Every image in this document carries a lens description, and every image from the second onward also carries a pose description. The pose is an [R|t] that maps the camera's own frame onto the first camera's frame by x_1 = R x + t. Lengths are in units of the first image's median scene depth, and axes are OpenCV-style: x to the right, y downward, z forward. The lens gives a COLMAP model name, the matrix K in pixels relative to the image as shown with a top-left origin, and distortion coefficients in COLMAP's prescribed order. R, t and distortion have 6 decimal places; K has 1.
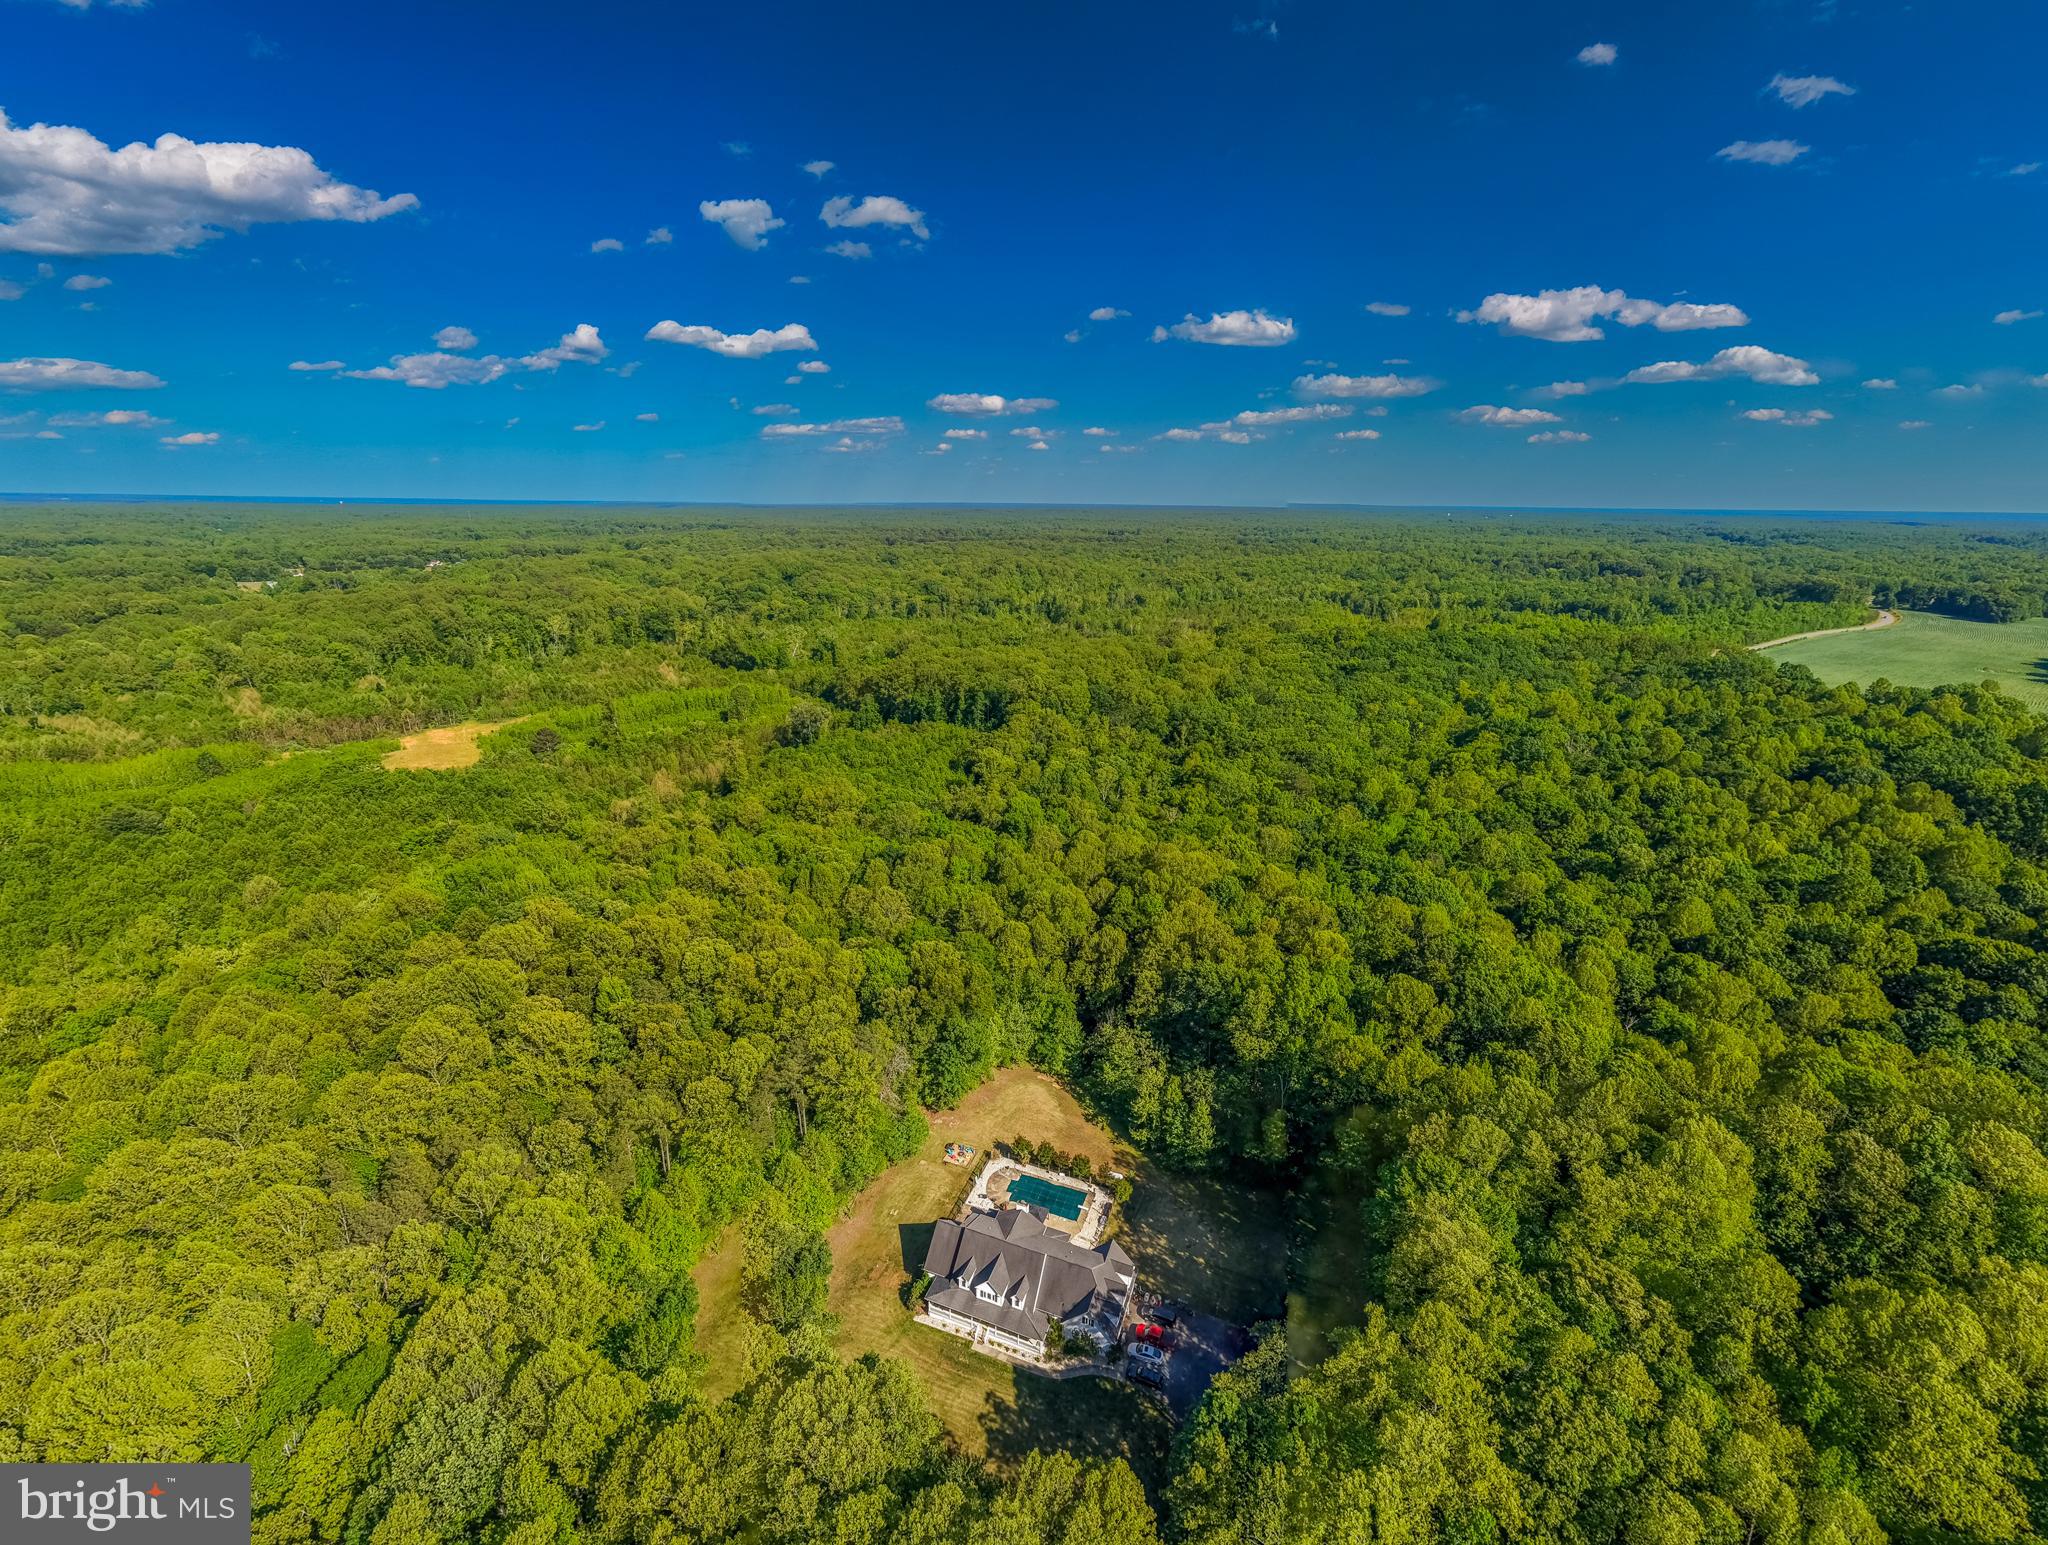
lens RADIAL K [[881.8, 0, 1022.0], [0, 881.8, 761.6], [0, 0, 1]] dist [0.017305, -0.000119]
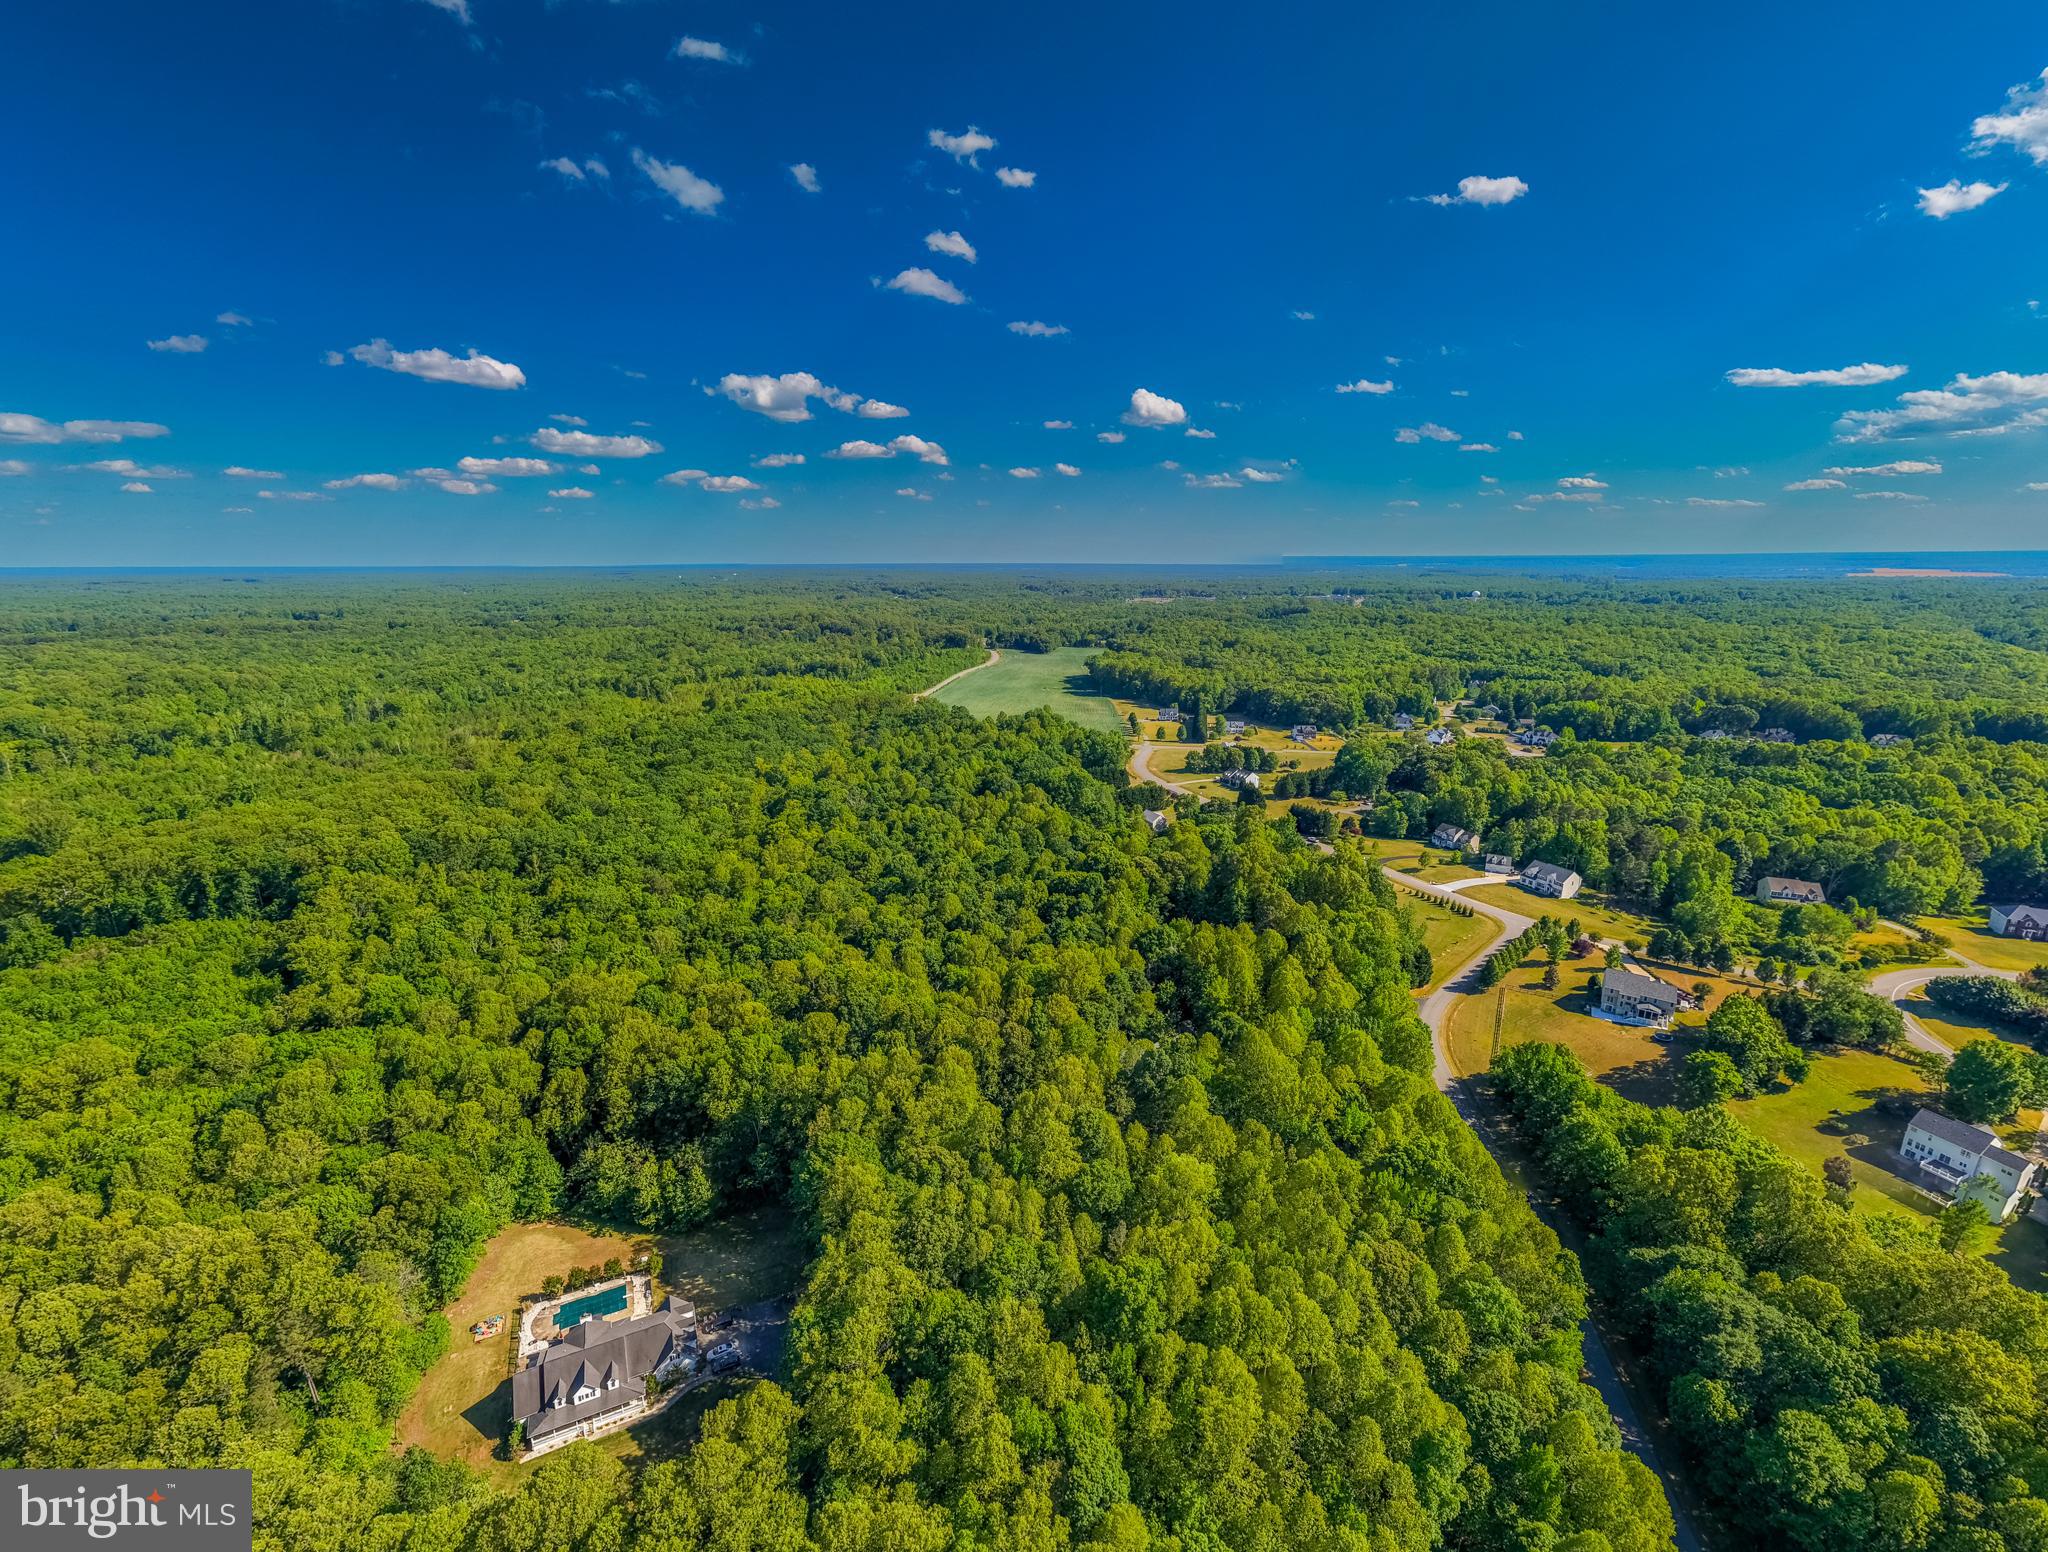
lens RADIAL K [[872.4, 0, 1029.0], [0, 872.4, 797.2], [0, 0, 1]] dist [0.011569, -0.000585]
pose [[0.692963, -0.203911, 0.691537, -0.204257], [0.211355, 0.974485, 0.075553, -0.116831], [-0.689298, 0.093804, 0.718379, -0.261334]]
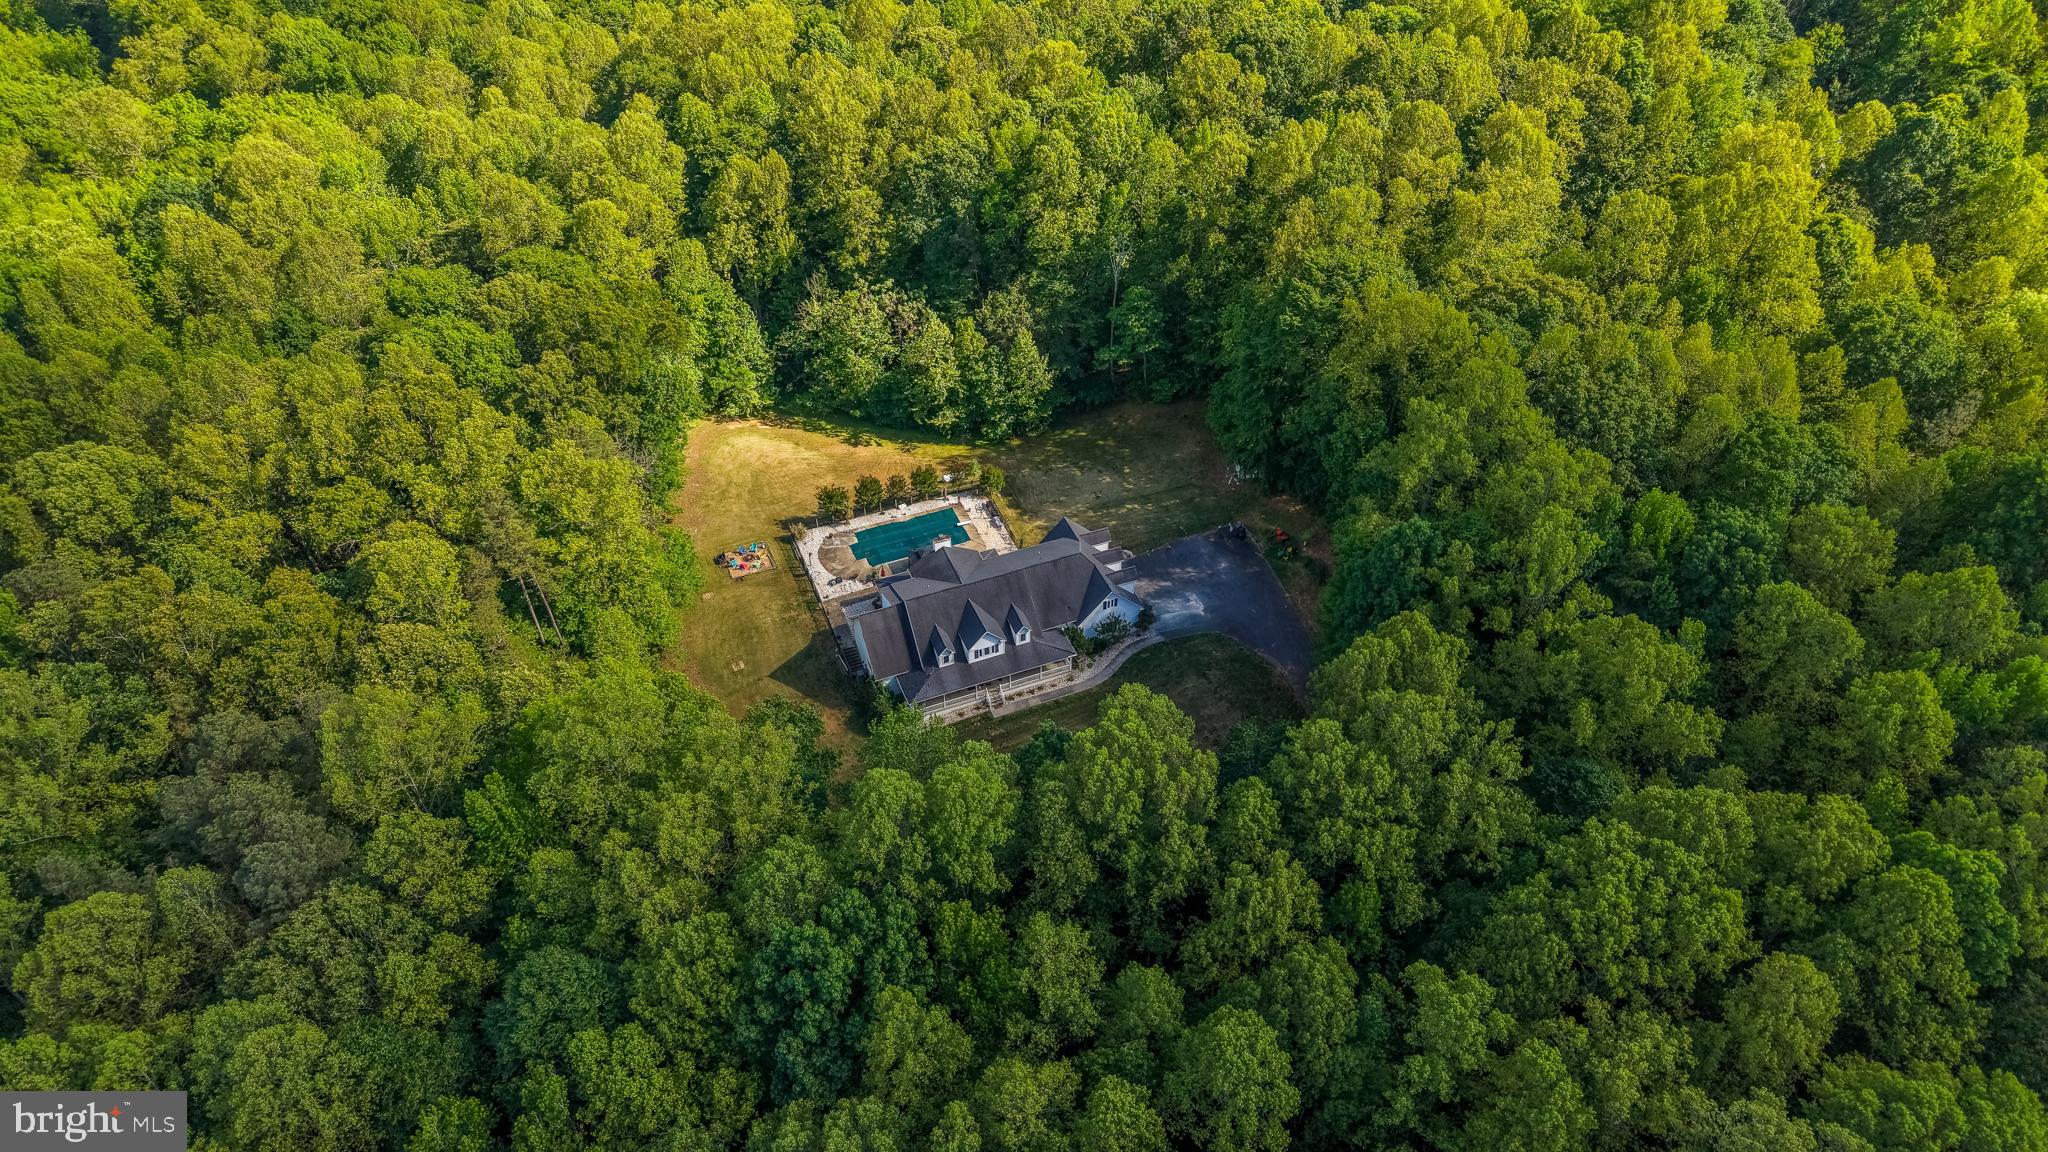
lens RADIAL K [[1365.6, 0, 1029.2], [0, 1365.6, 600.5], [0, 0, 1]] dist [0.069869, -0.082078]
pose [[0.726821, -0.481534, 0.489751, -0.381264], [0.214875, 0.836690, 0.503764, 0.016124], [-0.652350, -0.260911, 0.711593, 0.149043]]
